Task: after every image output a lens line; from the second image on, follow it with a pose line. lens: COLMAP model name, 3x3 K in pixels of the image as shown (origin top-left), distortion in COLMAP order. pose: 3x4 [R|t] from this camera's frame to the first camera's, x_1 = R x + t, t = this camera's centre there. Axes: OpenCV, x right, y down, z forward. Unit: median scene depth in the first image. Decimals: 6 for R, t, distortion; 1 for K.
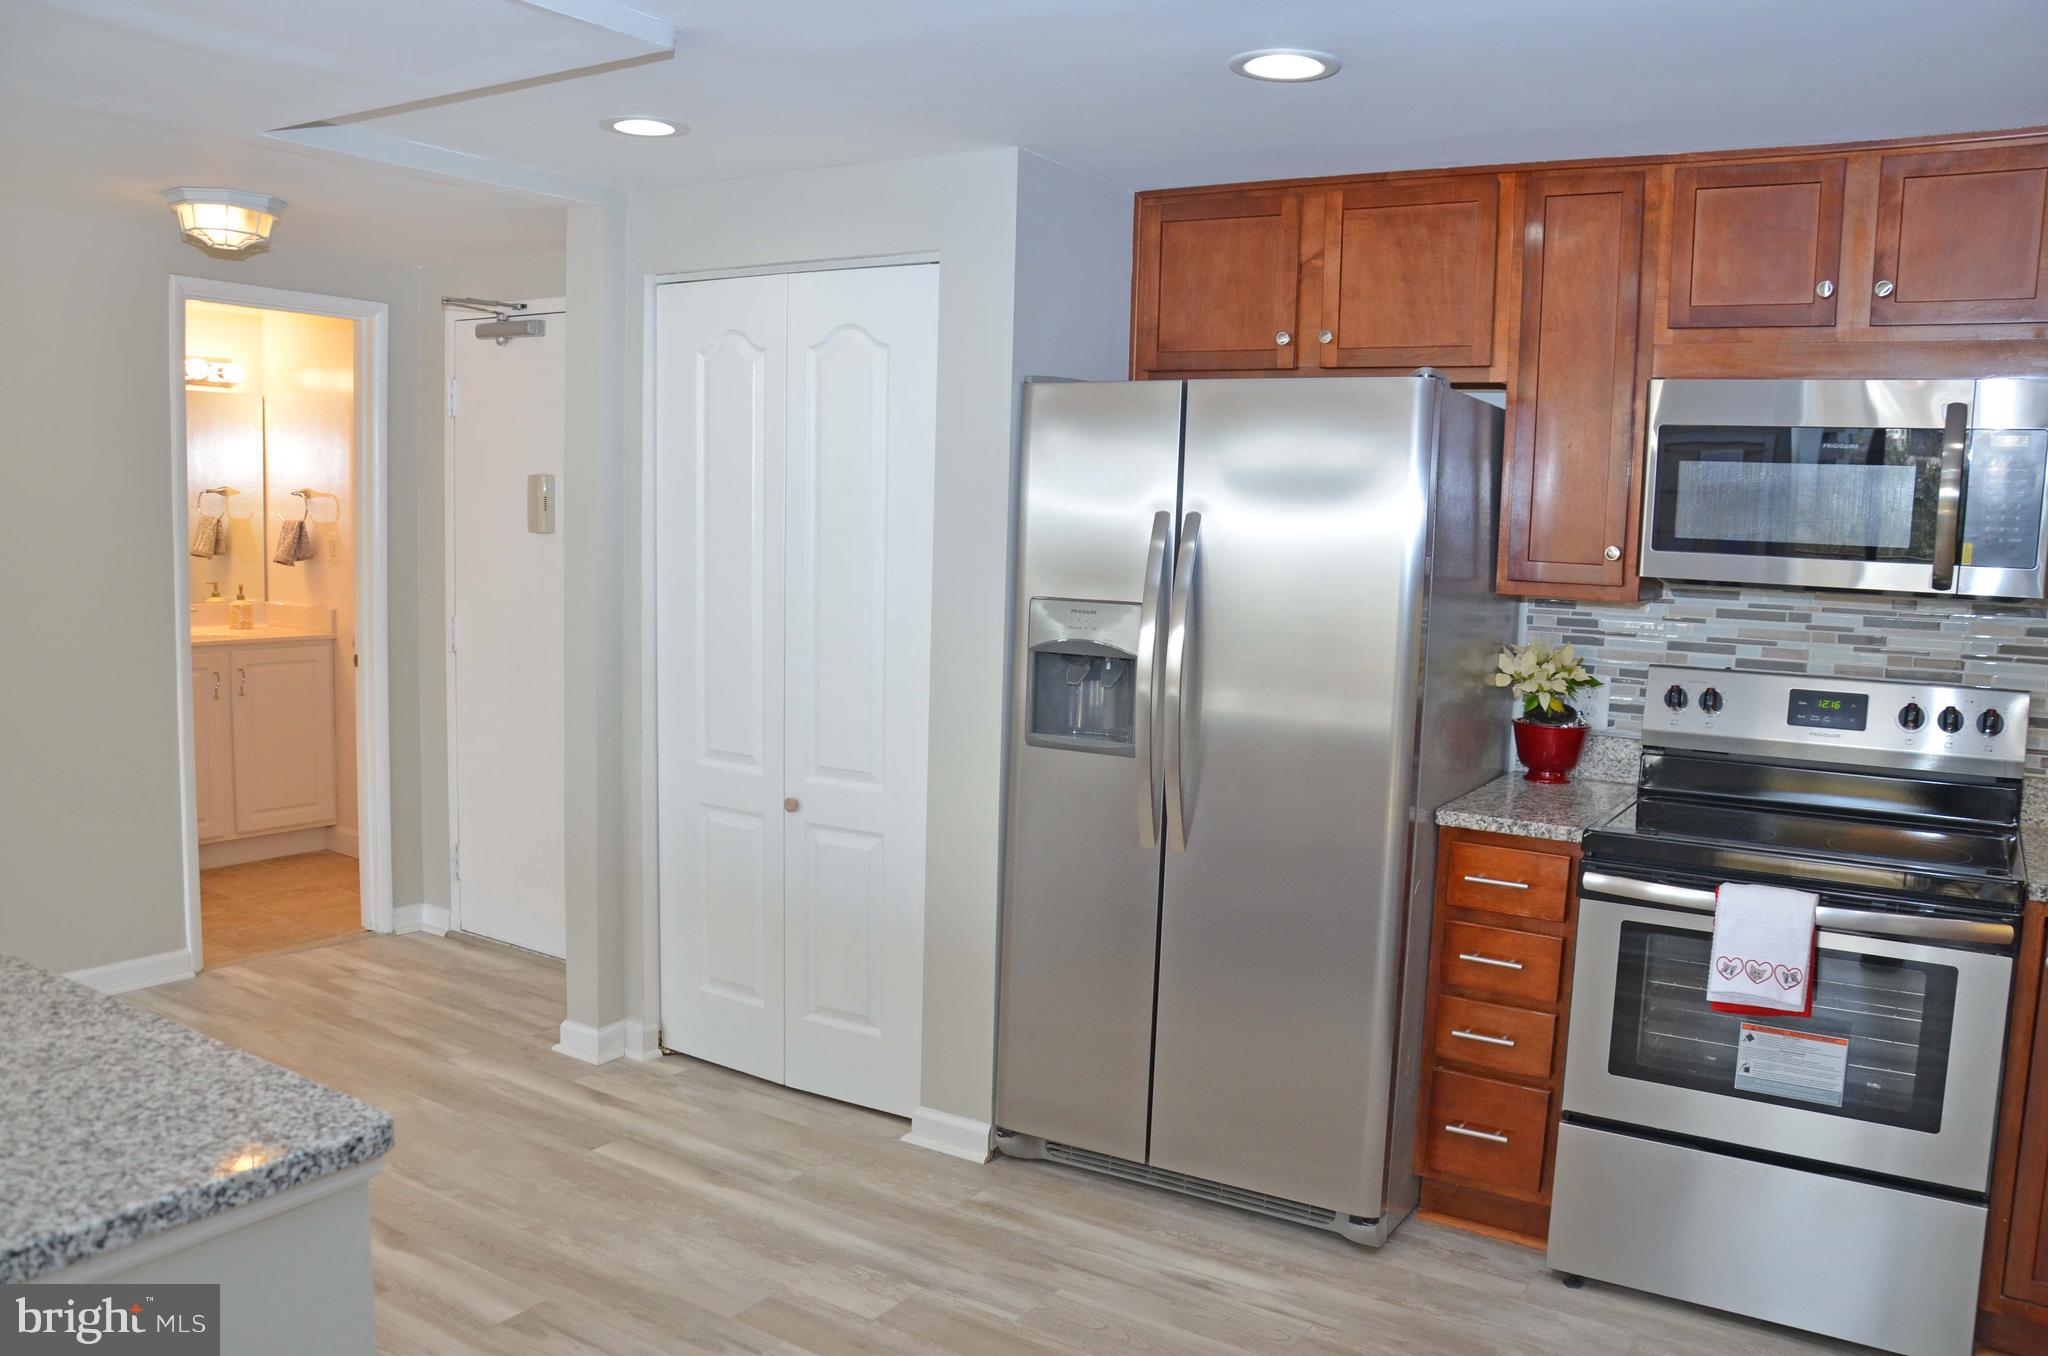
lens RADIAL K [[1640.6, 0, 1024.0], [0, 1640.6, 678.0], [0, 0, 1]] dist [-0.154497, 0.128537]
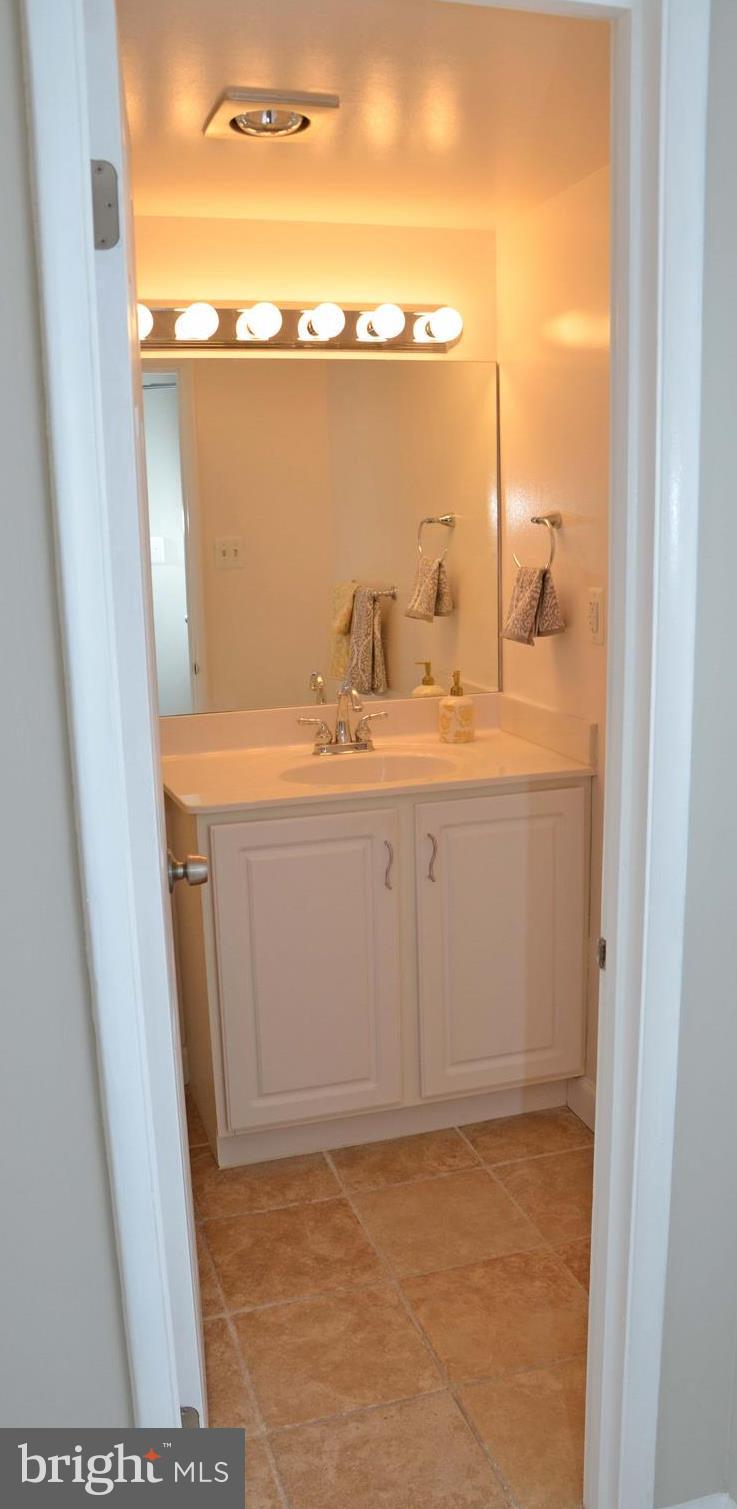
lens RADIAL K [[1118.4, 0, 368.5], [0, 1118.4, 754.5], [0, 0, 1]] dist [-0.094511, 0.000532]
pose [[0.789908, 0.076821, -0.608395, -0.249803], [-0.007873, 0.993311, 0.115201, -0.076406], [0.613175, -0.086208, 0.785229, 0.631041]]
